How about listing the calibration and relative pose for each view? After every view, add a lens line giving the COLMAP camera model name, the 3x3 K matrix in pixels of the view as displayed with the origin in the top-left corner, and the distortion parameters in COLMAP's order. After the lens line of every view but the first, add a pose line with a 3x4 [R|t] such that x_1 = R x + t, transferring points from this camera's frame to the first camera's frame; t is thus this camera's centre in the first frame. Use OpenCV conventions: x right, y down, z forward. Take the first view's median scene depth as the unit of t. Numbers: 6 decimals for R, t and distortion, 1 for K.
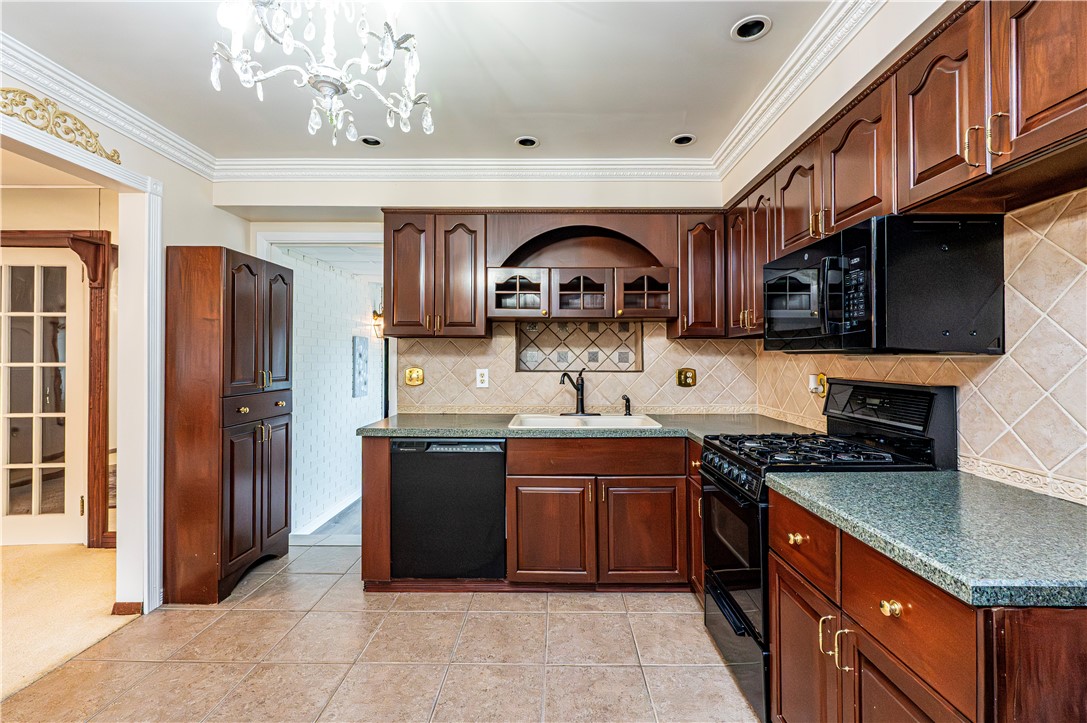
lens RADIAL K [[469.4, 0, 546.3], [0, 469.4, 351.3], [0, 0, 1]] dist [-0.001332, -0.000199]
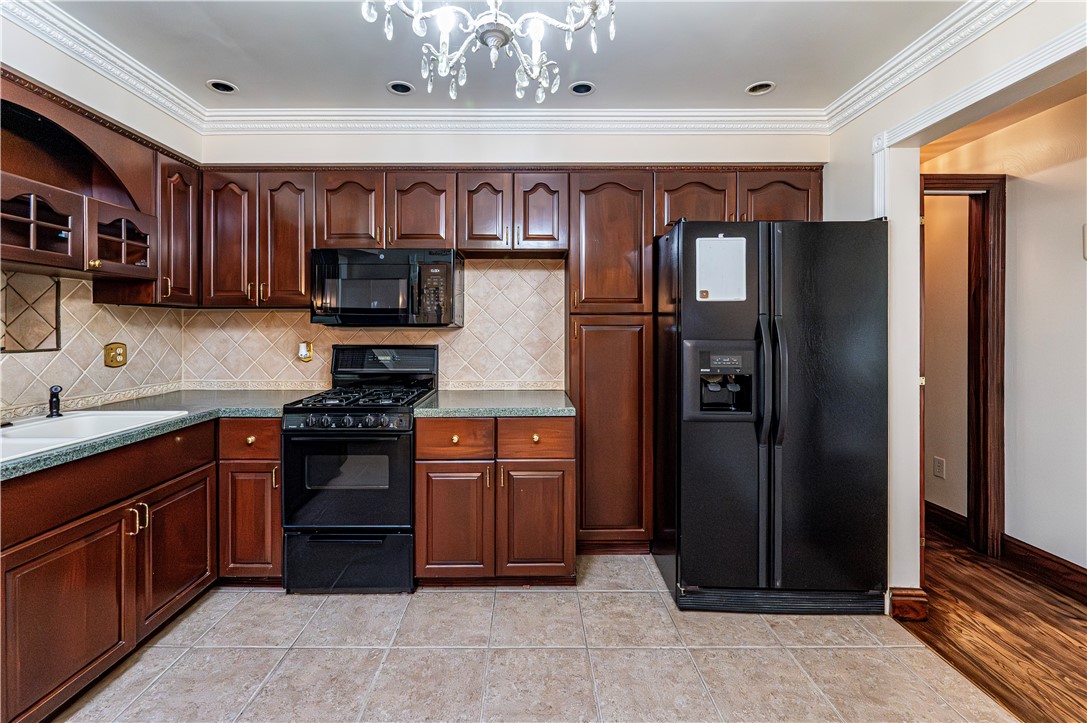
lens RADIAL K [[469.4, 0, 527.5], [0, 469.4, 328.9], [0, 0, 1]] dist [-0.001332, -0.000199]
pose [[-0.019729, 0.000262, 0.999805, -0.559953], [-0.013520, 0.999908, -0.000529, 0.004912], [-0.999714, -0.013528, -0.019723, 0.389702]]
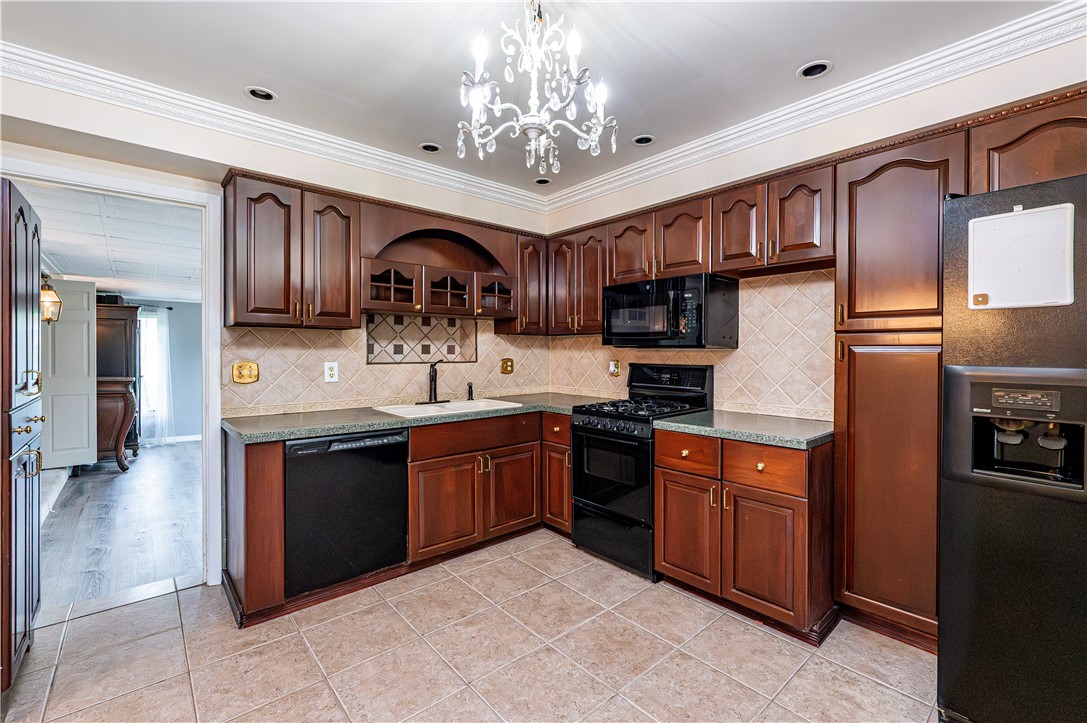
lens RADIAL K [[469.4, 0, 545.7], [0, 469.4, 353.2], [0, 0, 1]] dist [-0.001332, -0.000199]
pose [[0.744646, -0.004790, 0.667442, -0.513765], [-0.009385, 0.999800, 0.017646, -0.000766], [-0.667393, -0.019405, 0.744453, 0.021445]]
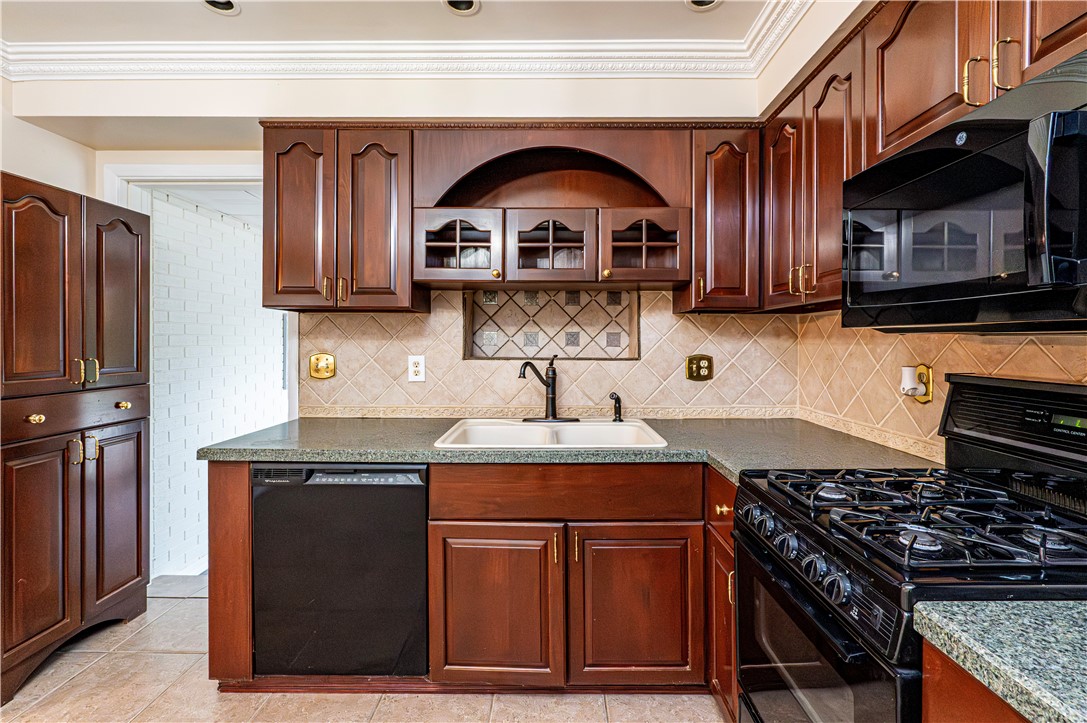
lens RADIAL K [[469.4, 0, 549.1], [0, 469.4, 343.7], [0, 0, 1]] dist [-0.001332, -0.000199]
pose [[0.999960, 0.001421, 0.008790, 0.070281], [-0.001601, 0.999788, 0.020544, 0.005352], [-0.008759, -0.020557, 0.999750, 0.326312]]
